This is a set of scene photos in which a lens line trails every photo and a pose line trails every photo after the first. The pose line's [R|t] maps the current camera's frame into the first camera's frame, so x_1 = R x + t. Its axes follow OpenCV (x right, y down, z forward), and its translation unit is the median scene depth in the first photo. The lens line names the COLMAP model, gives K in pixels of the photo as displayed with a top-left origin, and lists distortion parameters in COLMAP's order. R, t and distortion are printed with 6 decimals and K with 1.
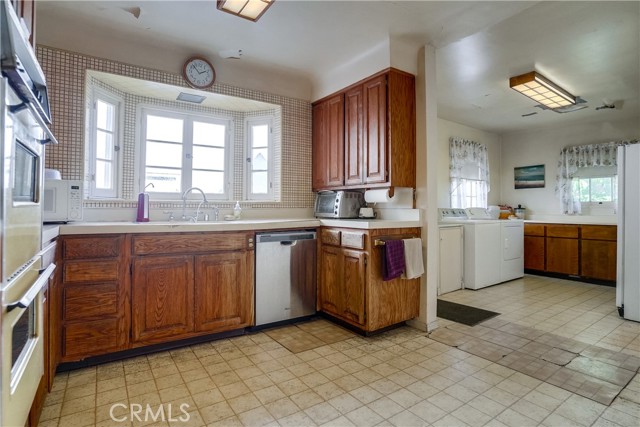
lens RADIAL K [[322.3, 0, 316.0], [0, 322.3, 224.0], [0, 0, 1]] dist [-0.084862, 0.041667]
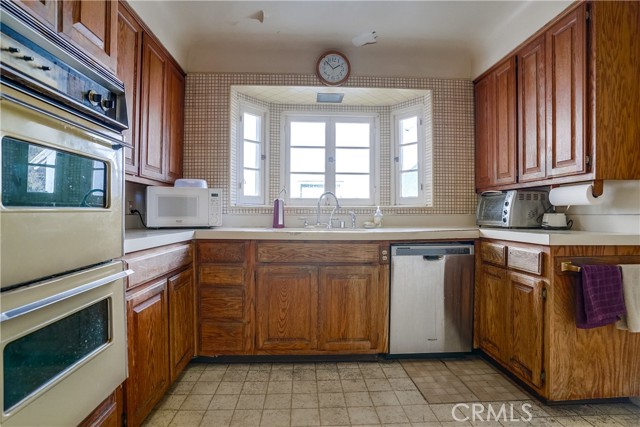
lens RADIAL K [[322.3, 0, 316.0], [0, 322.3, 224.0], [0, 0, 1]] dist [-0.084862, 0.041667]
pose [[0.856387, 0.012701, -0.516178, 0.072453], [-0.022499, 0.999666, -0.012729, -0.008534], [0.515844, 0.022515, 0.856387, 0.182737]]
